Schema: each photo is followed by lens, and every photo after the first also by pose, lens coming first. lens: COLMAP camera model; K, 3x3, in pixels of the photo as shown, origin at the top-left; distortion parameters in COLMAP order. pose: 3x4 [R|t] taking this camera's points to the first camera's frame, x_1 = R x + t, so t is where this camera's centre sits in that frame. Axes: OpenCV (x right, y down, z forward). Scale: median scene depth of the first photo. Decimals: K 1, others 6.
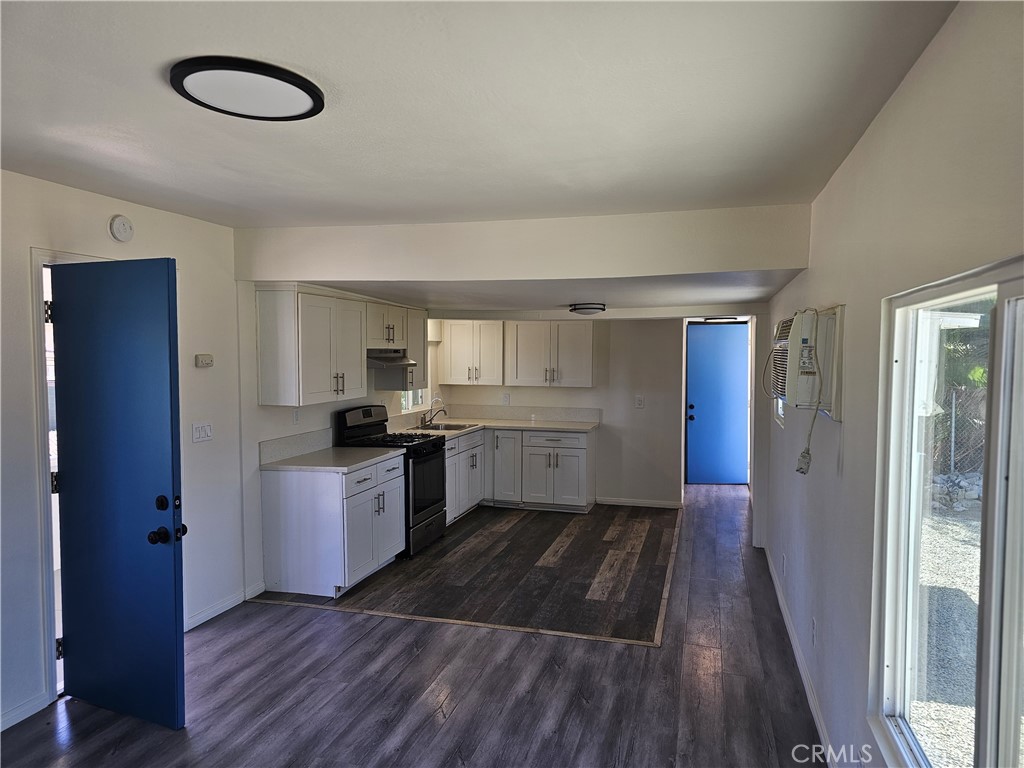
lens RADIAL K [[699.1, 0, 511.2], [0, 699.1, 390.2], [0, 0, 1]] dist [0.010808, 0.005854]
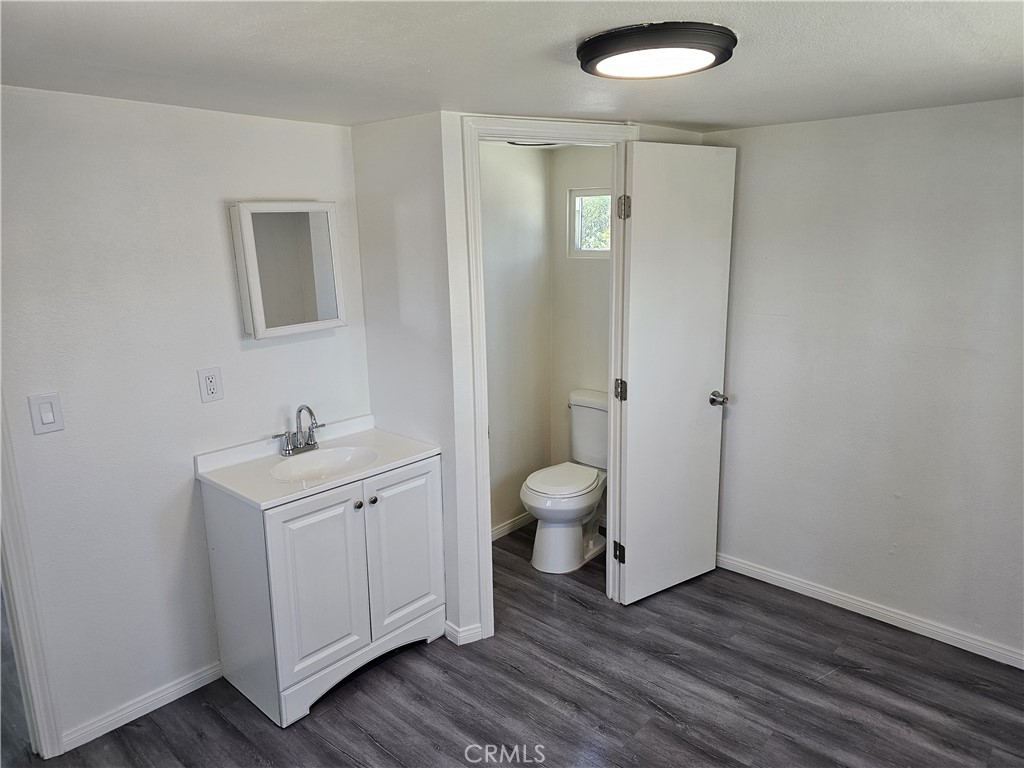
lens RADIAL K [[699.1, 0, 511.2], [0, 699.1, 390.2], [0, 0, 1]] dist [0.010808, 0.005854]
pose [[0.448224, -0.195689, 0.872239, -0.615360], [0.073607, 0.980511, 0.182155, -0.040631], [-0.890886, -0.017443, 0.453893, 0.730578]]
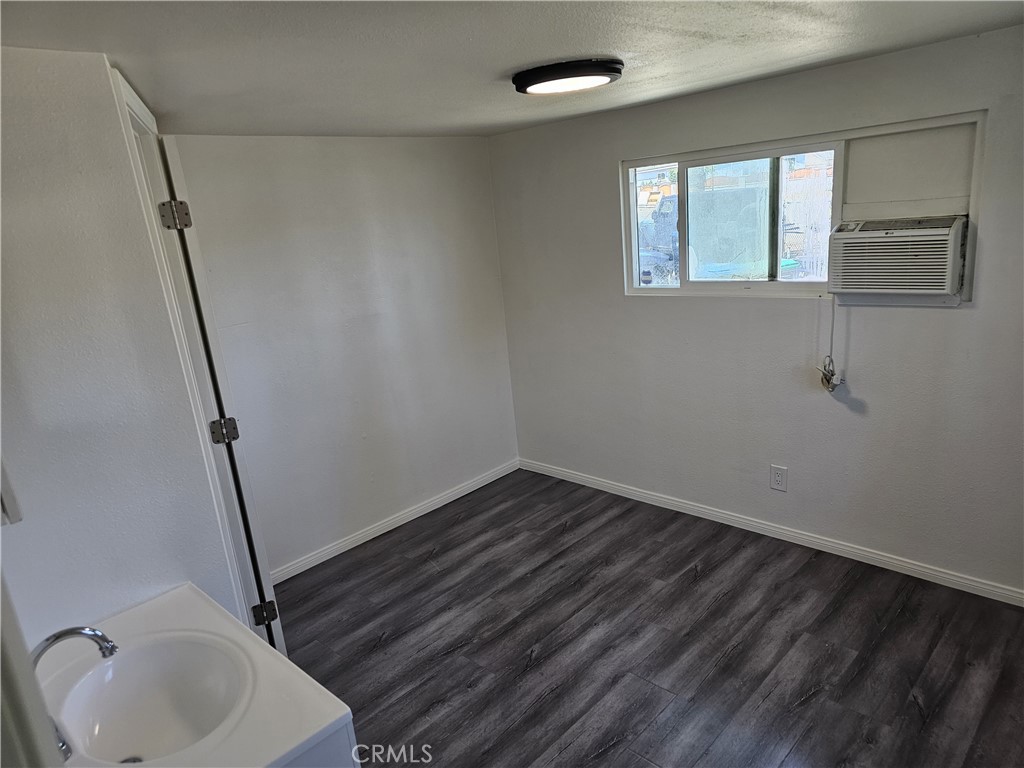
lens RADIAL K [[672.0, 0, 512.0], [0, 672.0, 384.0], [0, 0, 1]] dist [0.040766, -0.001247]
pose [[-0.870291, -0.028878, 0.491691, -0.430533], [0.142675, 0.940698, 0.307784, -0.105851], [-0.471421, 0.338014, -0.814560, 1.410102]]
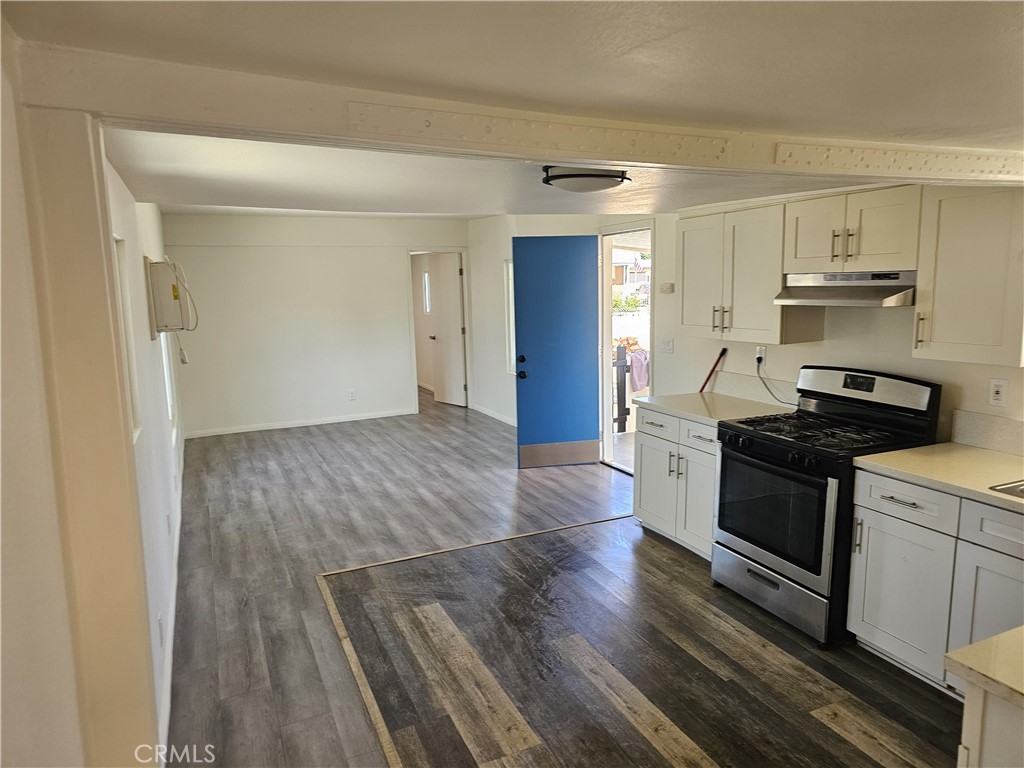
lens RADIAL K [[672.0, 0, 512.0], [0, 672.0, 384.0], [0, 0, 1]] dist [0.040766, -0.001247]
pose [[-0.760169, 0.118690, -0.638793, 0.647173], [-0.014500, 0.979829, 0.199312, -0.124946], [0.649564, 0.160774, -0.743114, 2.048533]]
